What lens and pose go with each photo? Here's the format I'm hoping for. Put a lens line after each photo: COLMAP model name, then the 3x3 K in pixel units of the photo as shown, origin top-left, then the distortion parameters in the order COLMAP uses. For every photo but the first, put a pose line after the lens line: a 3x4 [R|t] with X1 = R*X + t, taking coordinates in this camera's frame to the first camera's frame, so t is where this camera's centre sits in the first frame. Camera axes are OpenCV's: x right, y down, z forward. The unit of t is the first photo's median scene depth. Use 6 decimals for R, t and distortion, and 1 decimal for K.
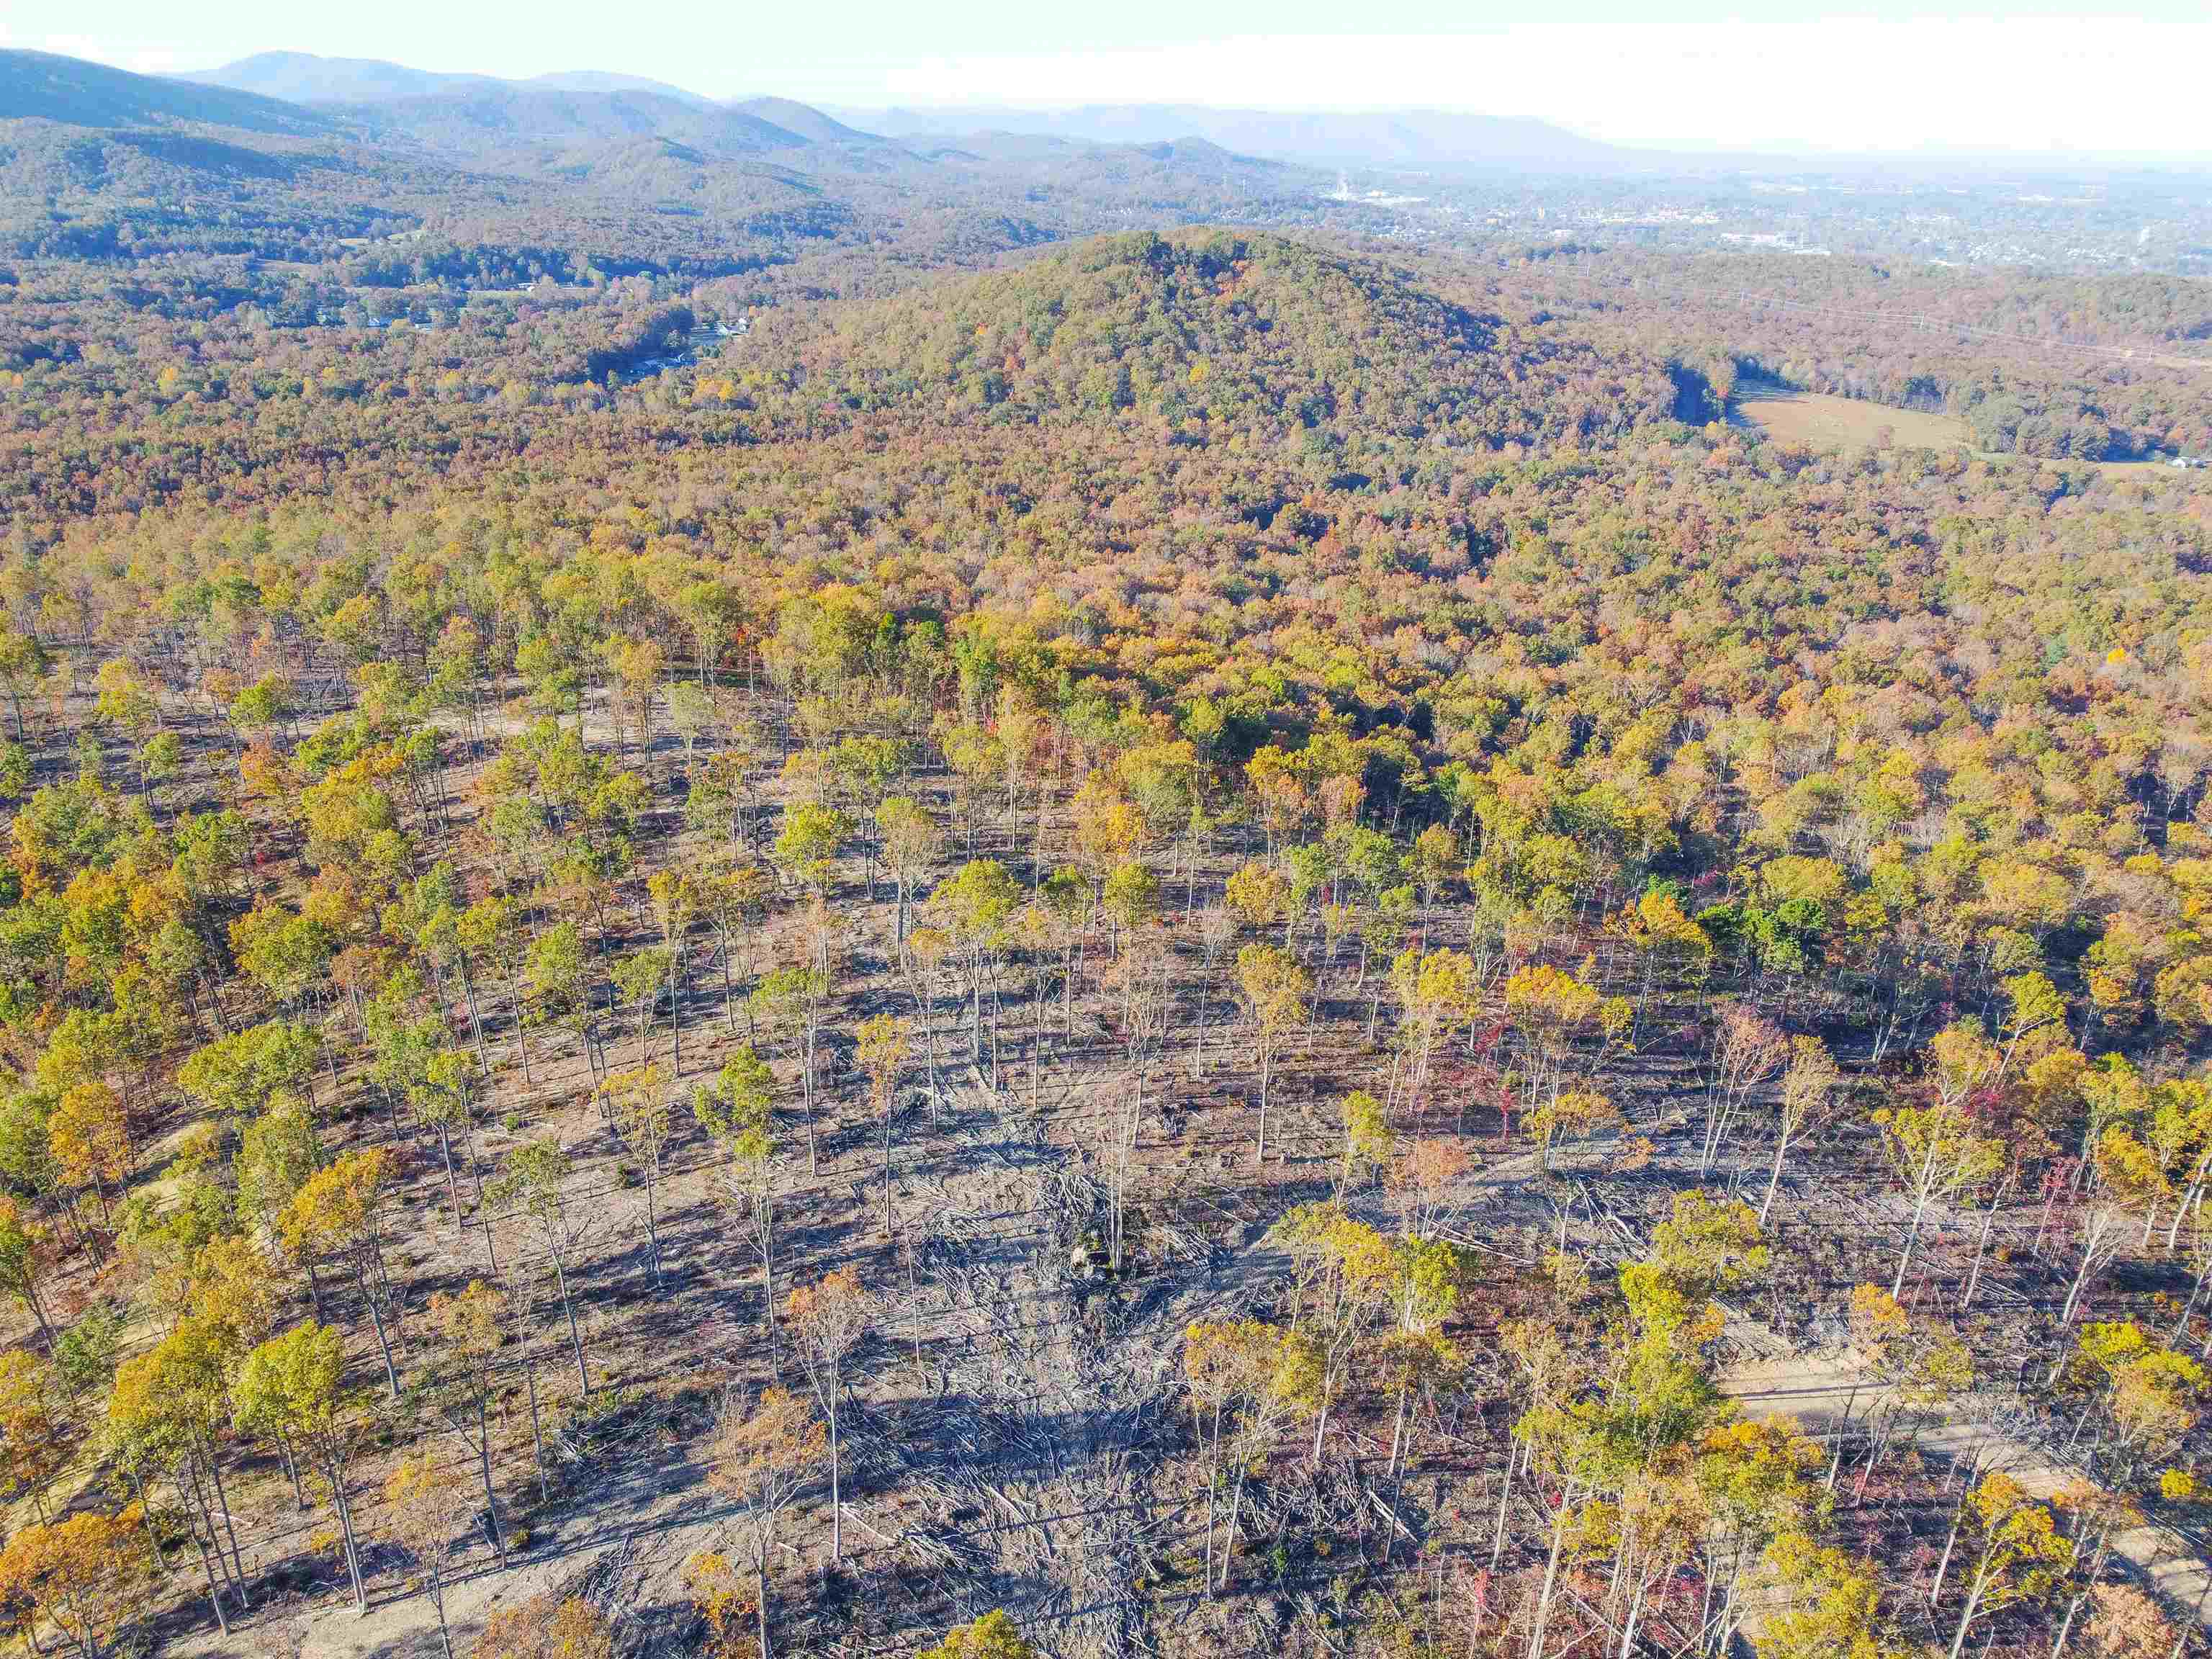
lens RADIAL K [[1669.8, 0, 1107.2], [0, 1669.8, 839.2], [0, 0, 1]] dist [-0.005775, 0.000005]
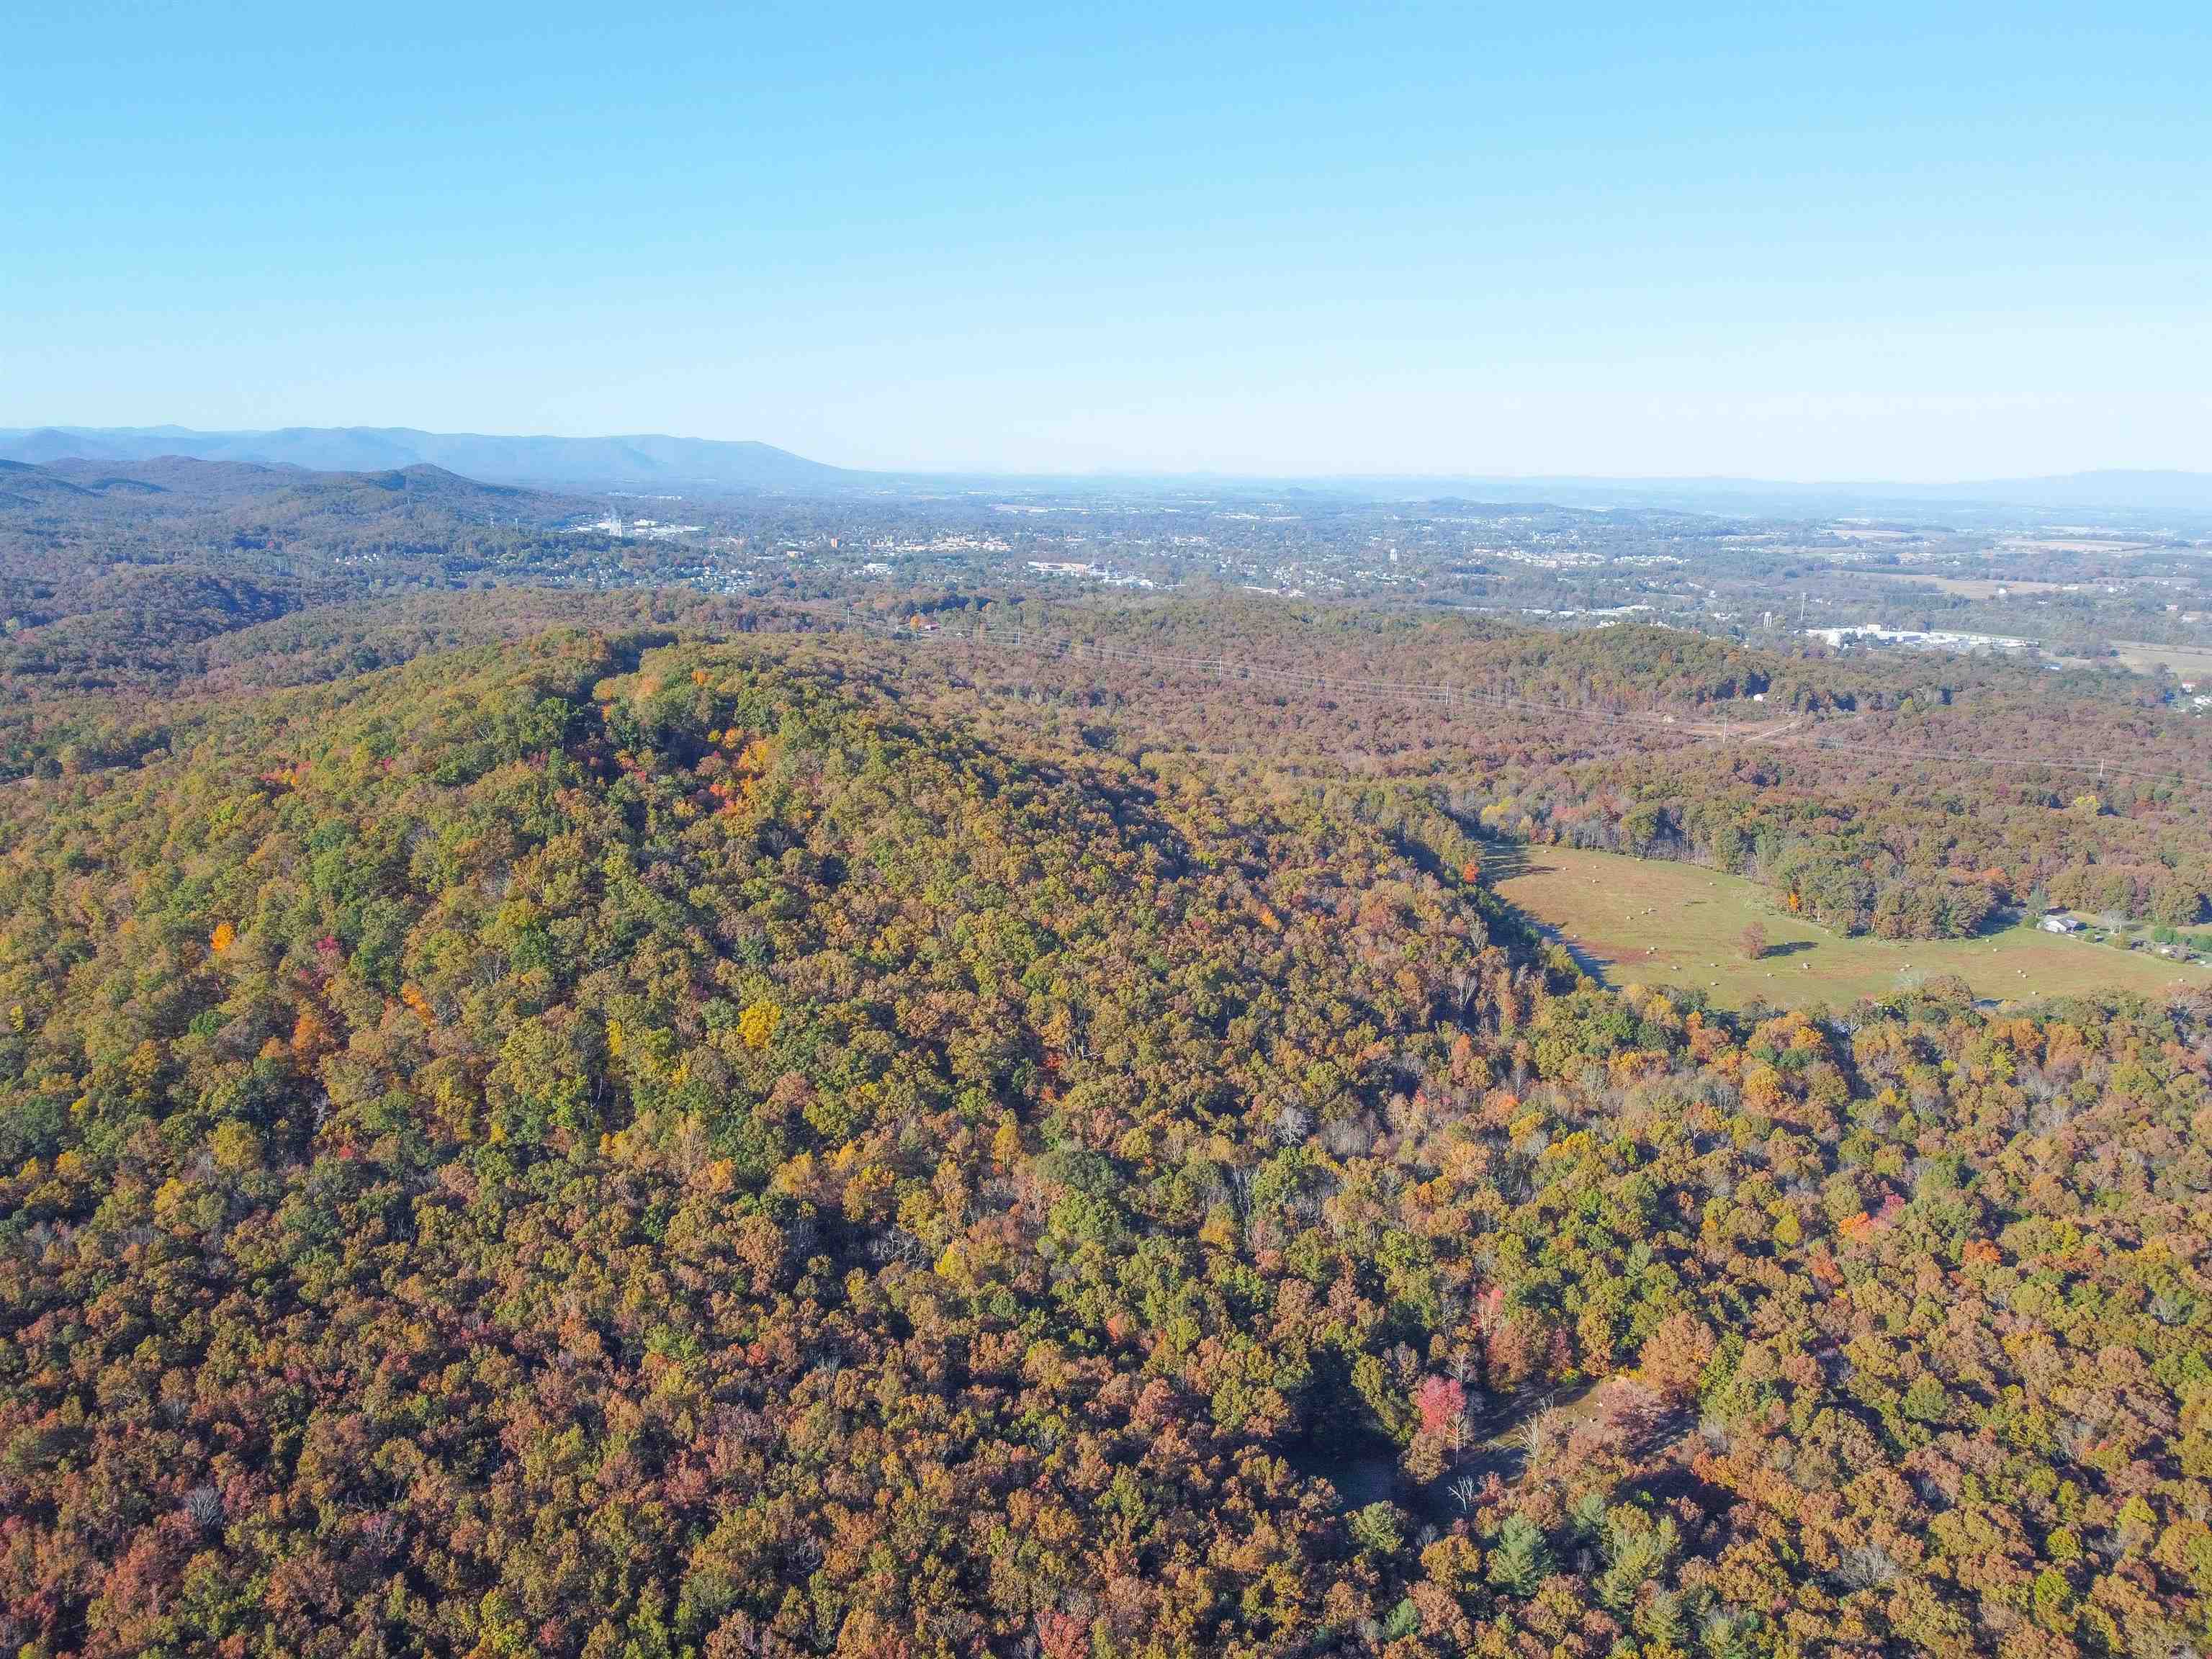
lens RADIAL K [[1669.8, 0, 1107.2], [0, 1669.8, 839.2], [0, 0, 1]] dist [-0.005775, 0.000005]
pose [[0.906141, -0.091704, 0.412915, -0.037289], [0.162137, 0.976952, -0.138838, -0.200900], [-0.390666, 0.192755, 0.900125, 0.428558]]
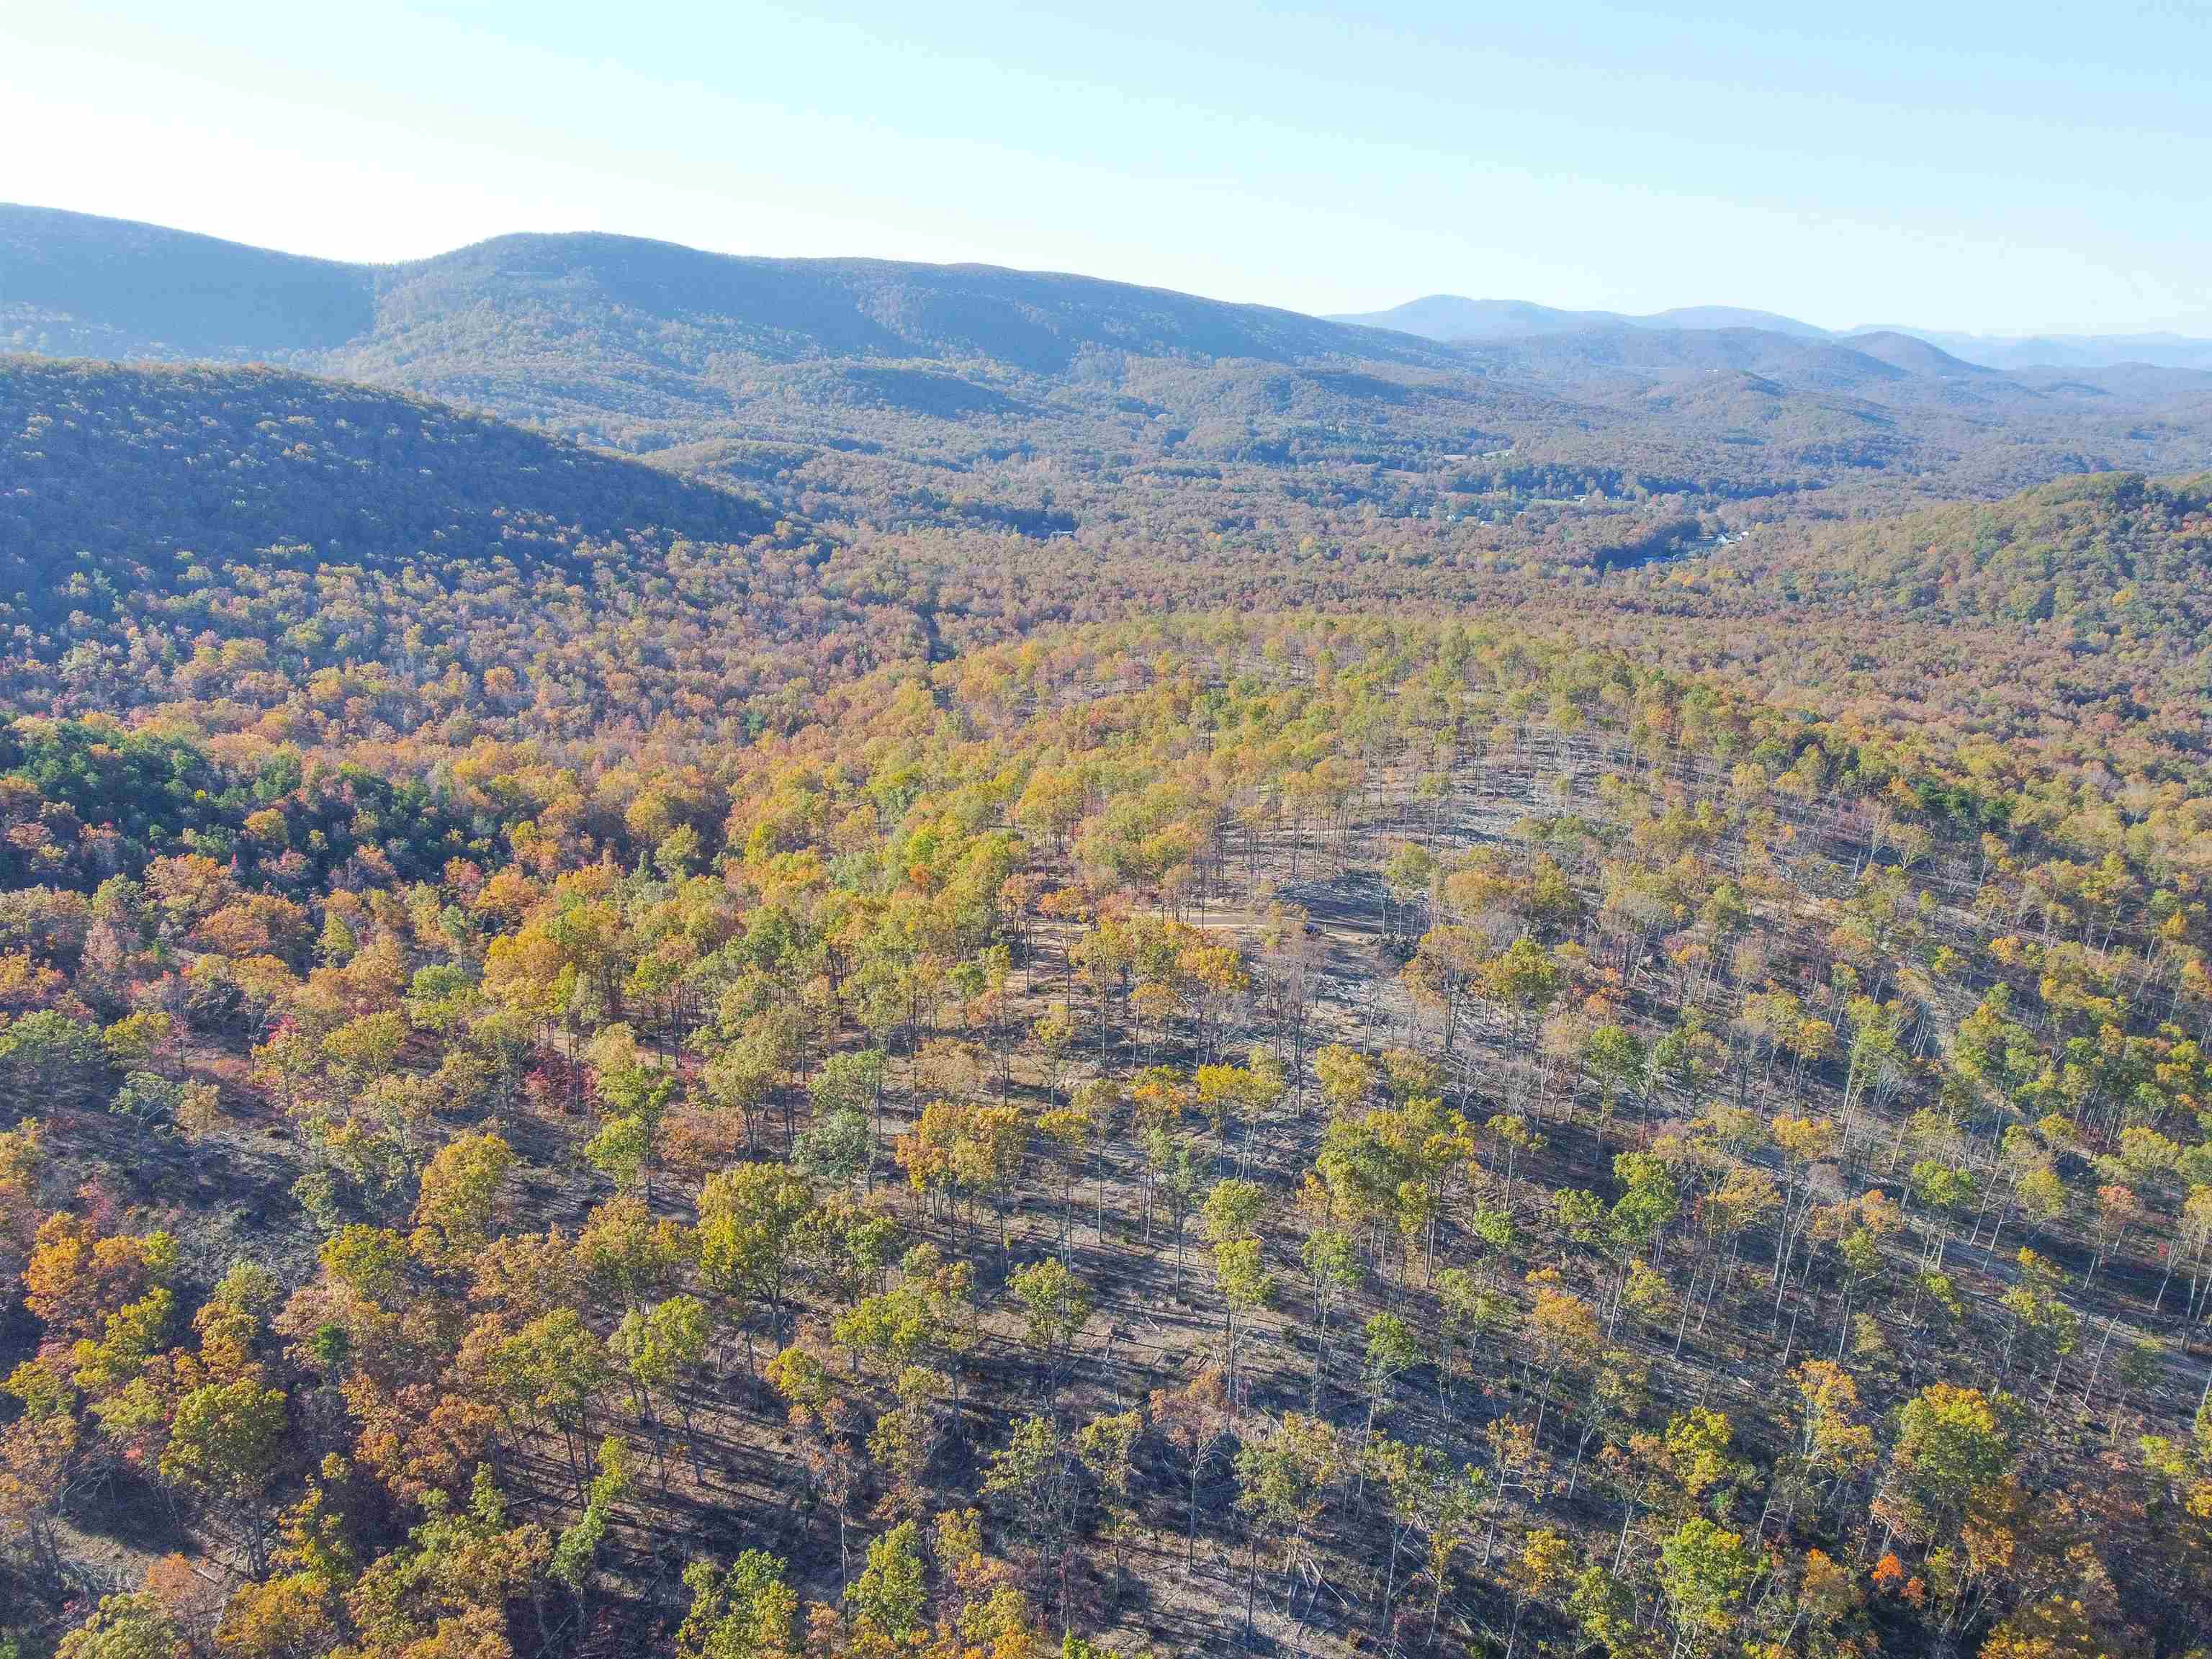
lens RADIAL K [[1668.1, 0, 1106.8], [0, 1668.1, 840.9], [0, 0, 1]] dist [-0.002834, -0.001686]
pose [[0.818889, 0.157214, -0.552001, 0.112617], [-0.222620, 0.973463, -0.053006, 0.073532], [0.529020, 0.166293, 0.832157, -0.210868]]
